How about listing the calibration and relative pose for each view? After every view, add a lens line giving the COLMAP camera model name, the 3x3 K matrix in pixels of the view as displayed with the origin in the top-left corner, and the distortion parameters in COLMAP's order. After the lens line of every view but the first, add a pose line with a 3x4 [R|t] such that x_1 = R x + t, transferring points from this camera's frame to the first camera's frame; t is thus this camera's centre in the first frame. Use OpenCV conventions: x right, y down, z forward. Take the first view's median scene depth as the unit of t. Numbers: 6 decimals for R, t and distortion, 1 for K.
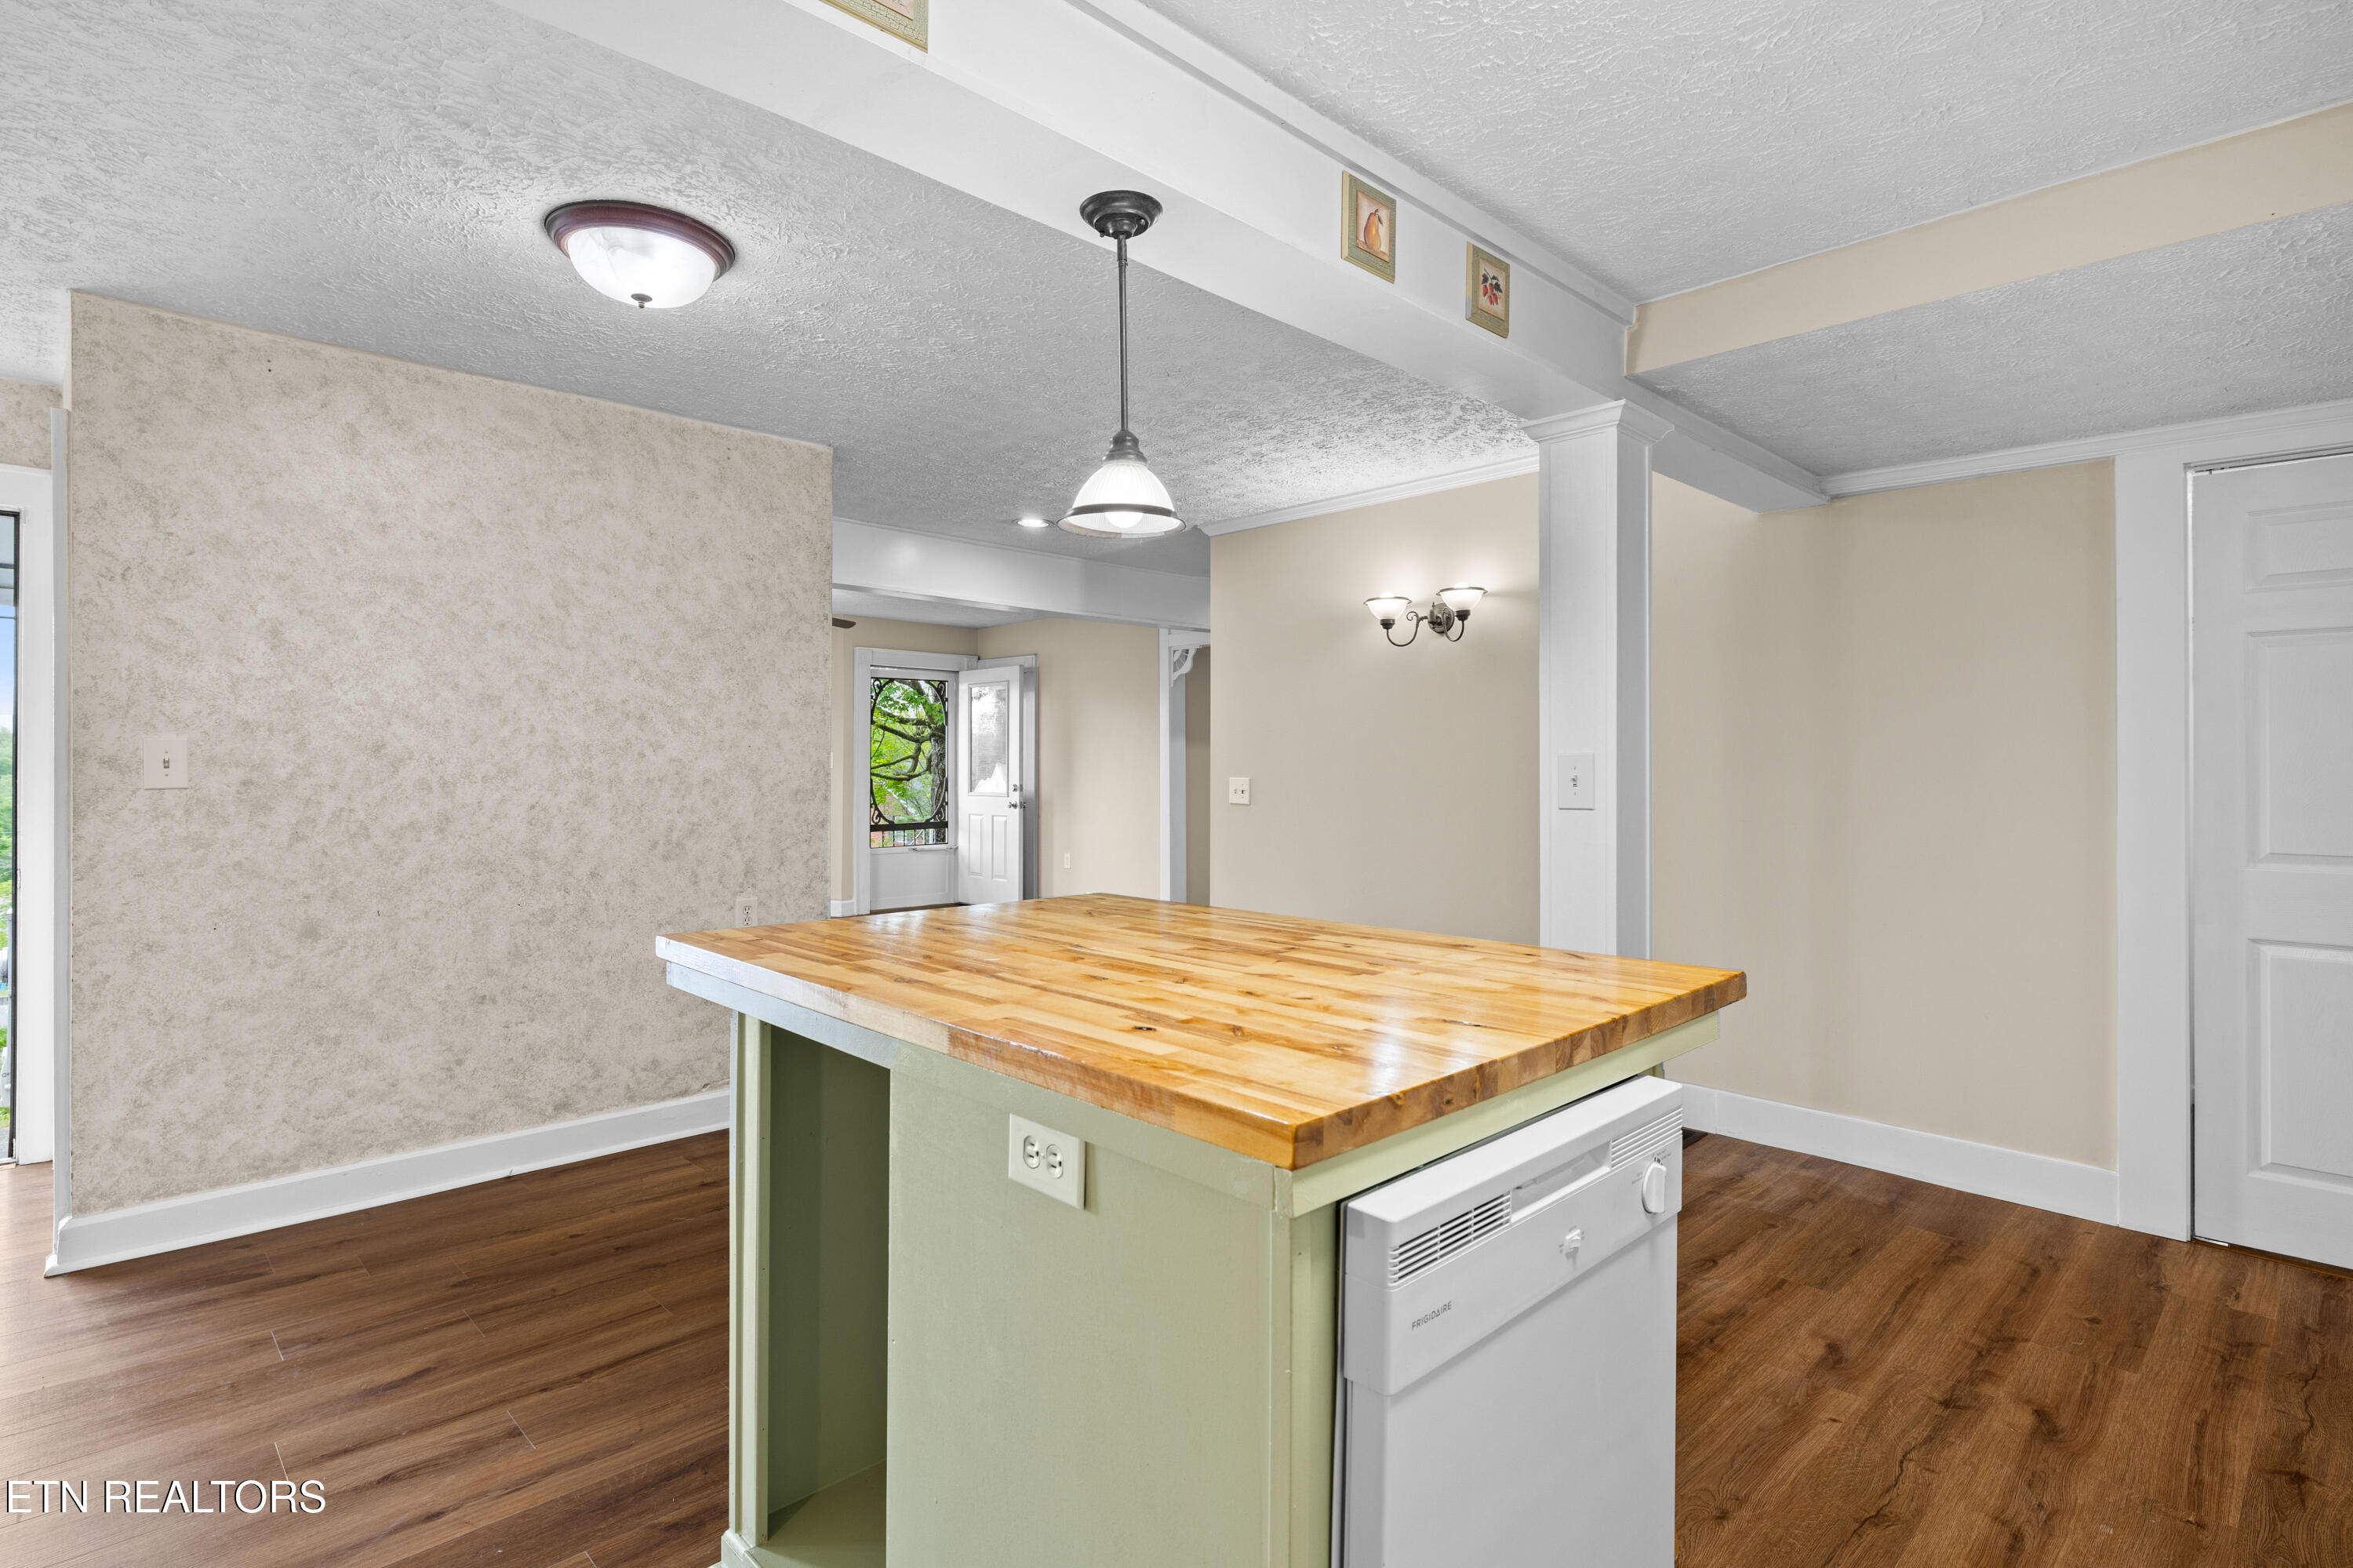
lens RADIAL K [[1171.2, 0, 1150.1], [0, 1171.2, 758.3], [0, 0, 1]] dist [-0.000085, -0.000175]
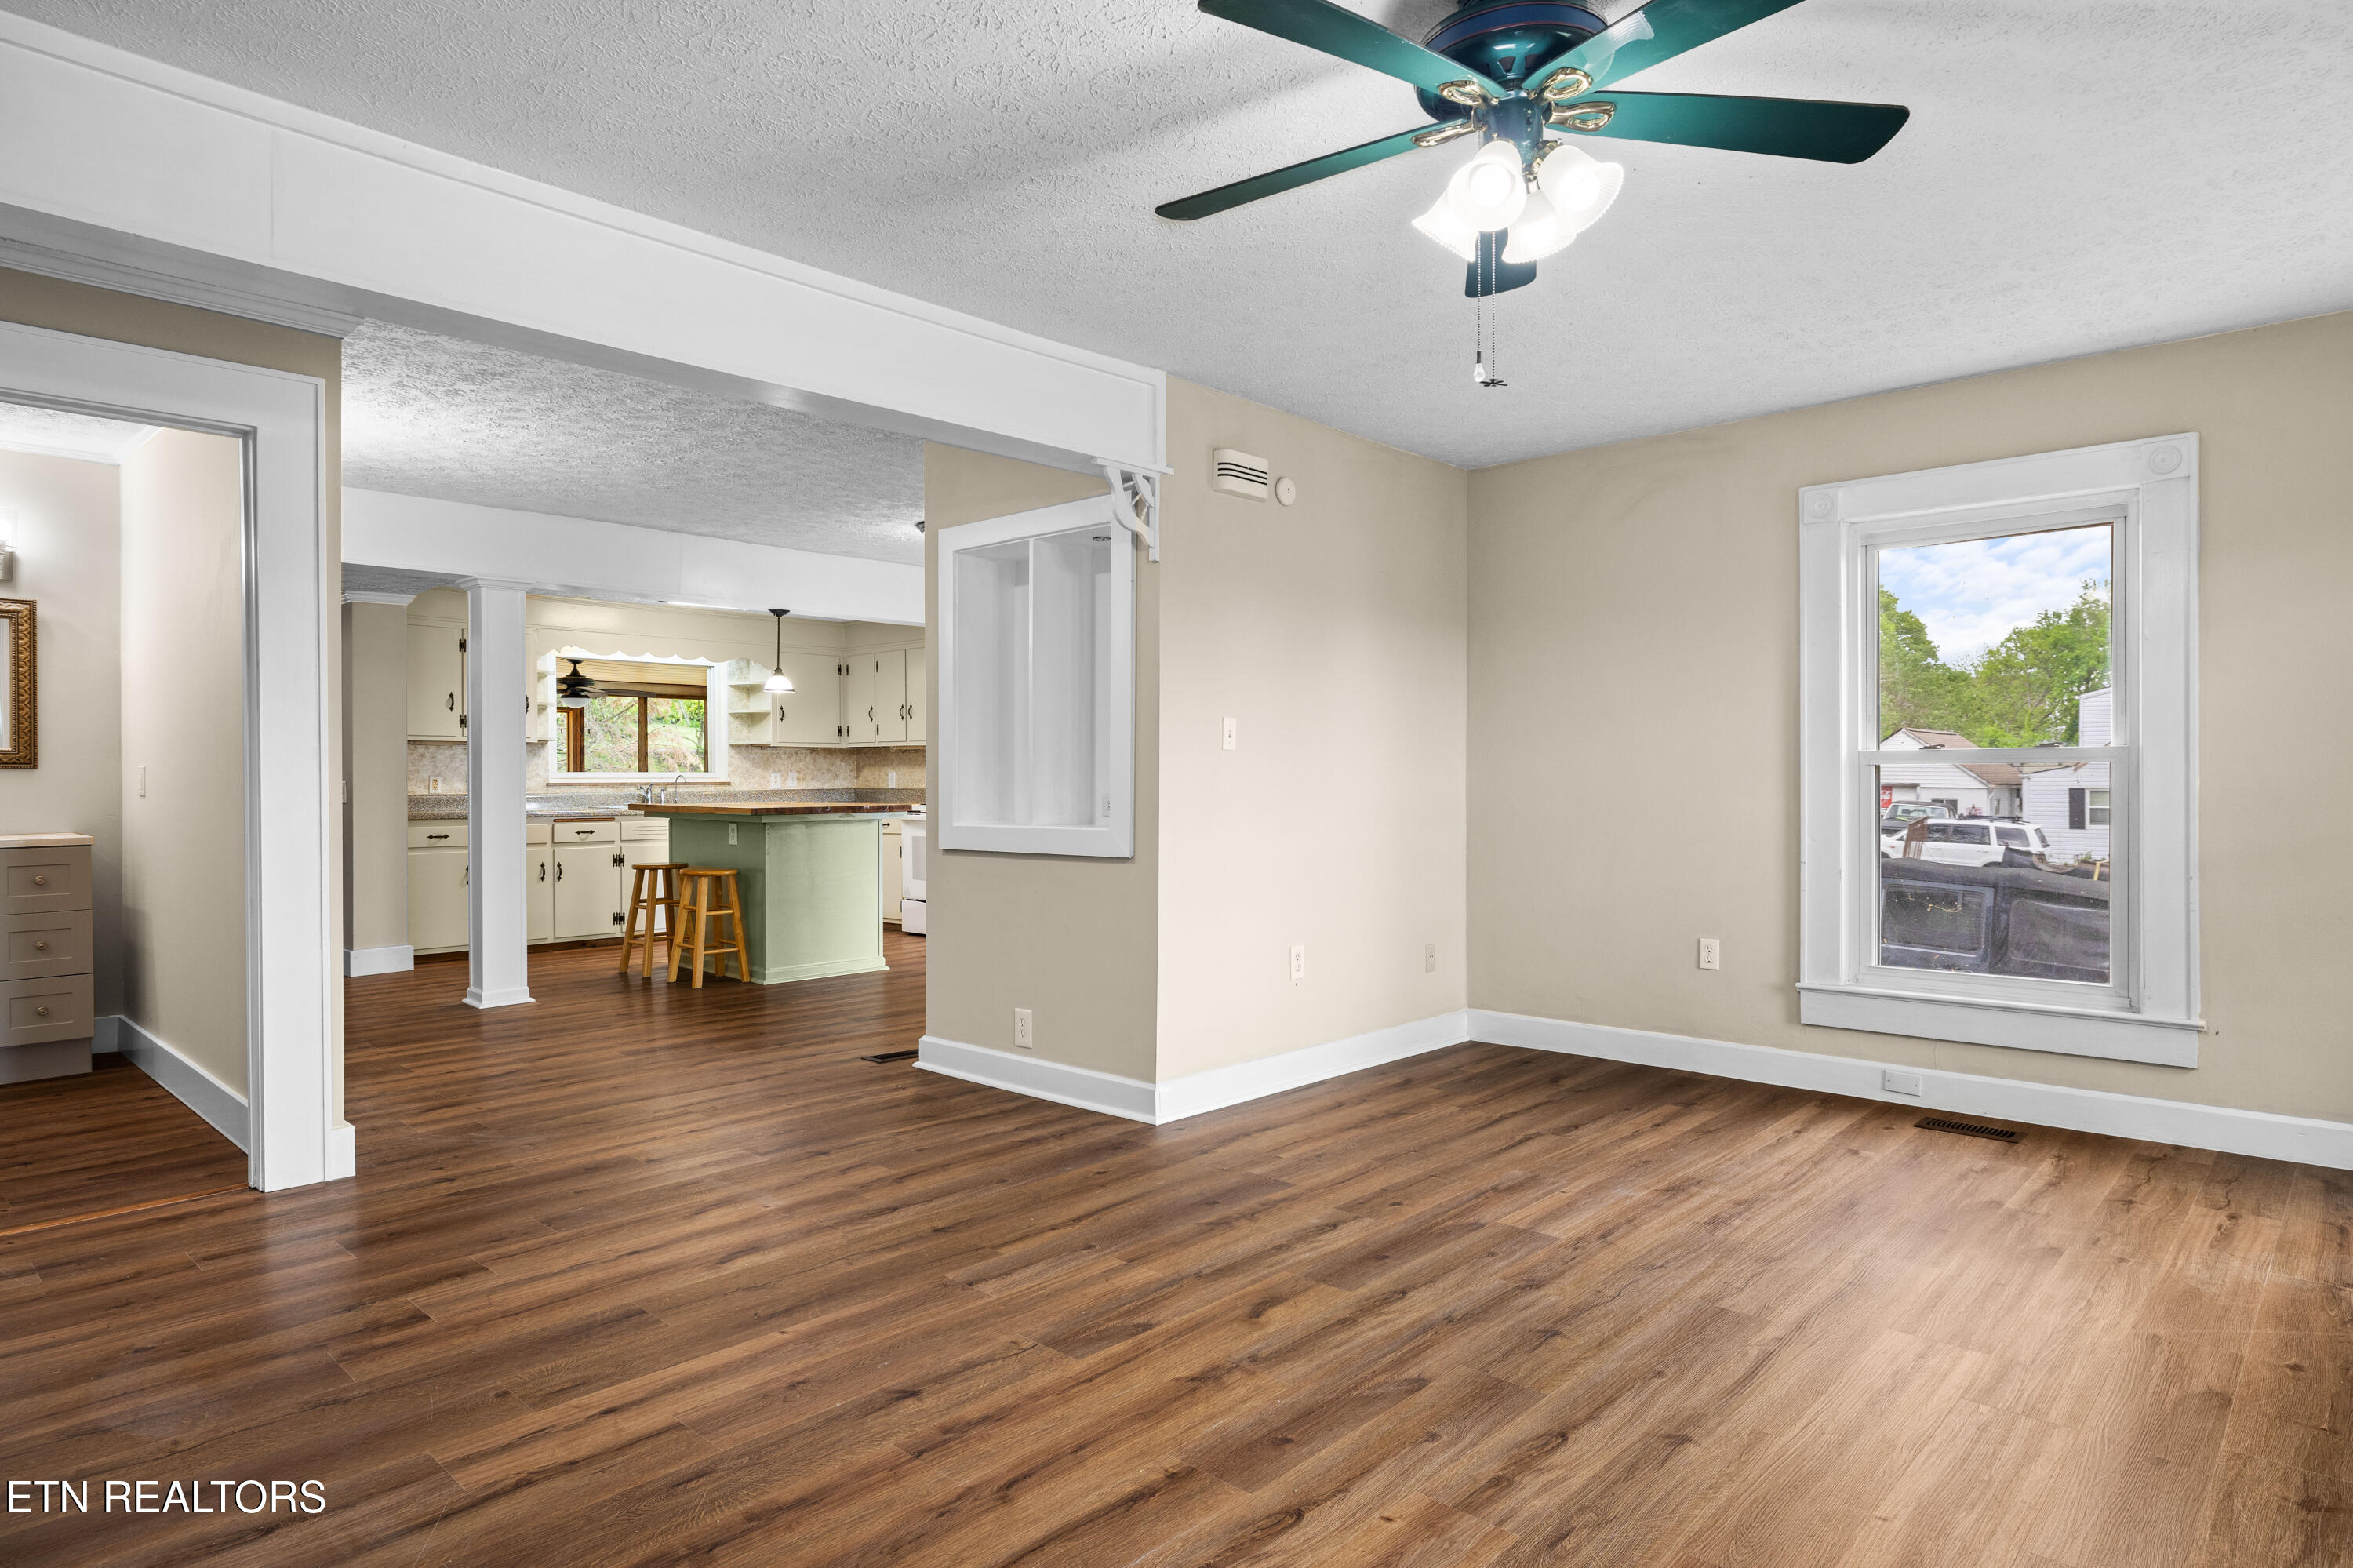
lens RADIAL K [[1321.5, 0, 1169.6], [0, 1321.5, 787.8], [0, 0, 1]] dist [-0.005771, -0.000736]
pose [[-0.997754, -0.000950, -0.066982, -0.490213], [-0.001297, 0.999986, 0.005140, 0.044821], [0.066977, 0.005215, -0.997741, 2.611829]]
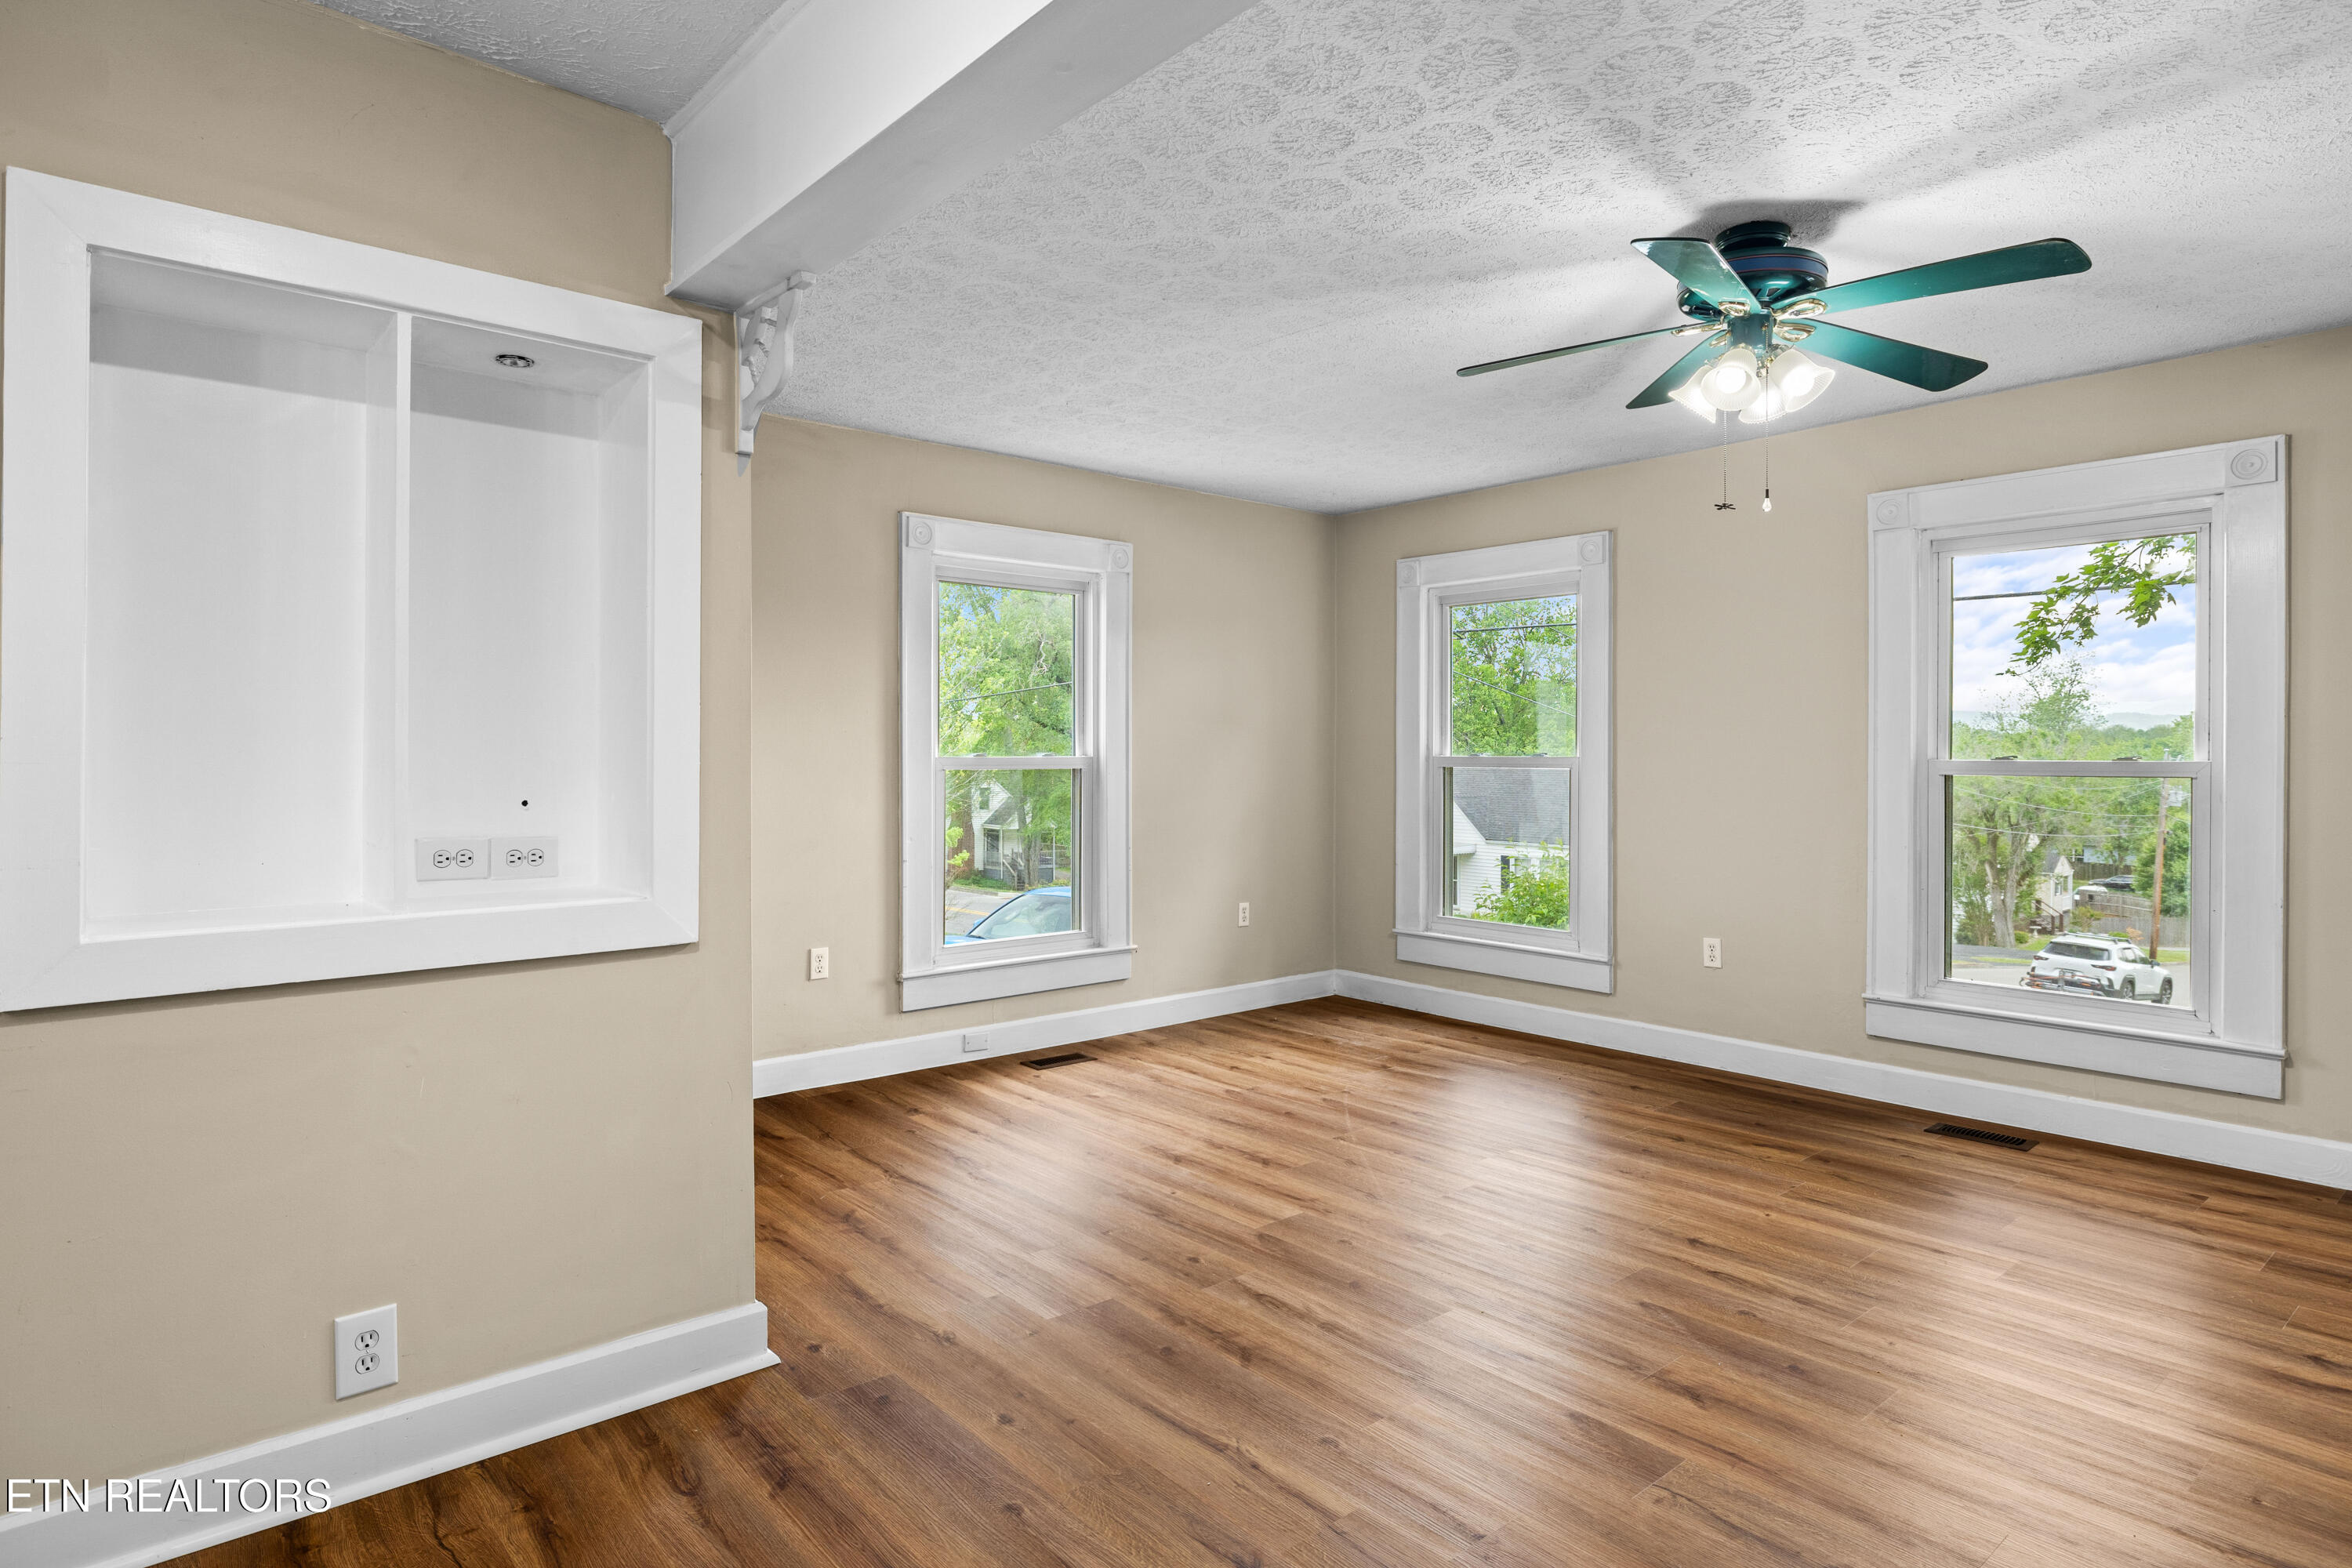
lens RADIAL K [[1278.4, 0, 1156.1], [0, 1278.4, 760.6], [0, 0, 1]] dist [-0.002758, 0.000352]
pose [[-0.052613, 0.001676, -0.998614, 0.129220], [-0.000091, 0.999999, 0.001684, 0.016149], [0.998615, 0.000180, -0.052612, 1.698879]]
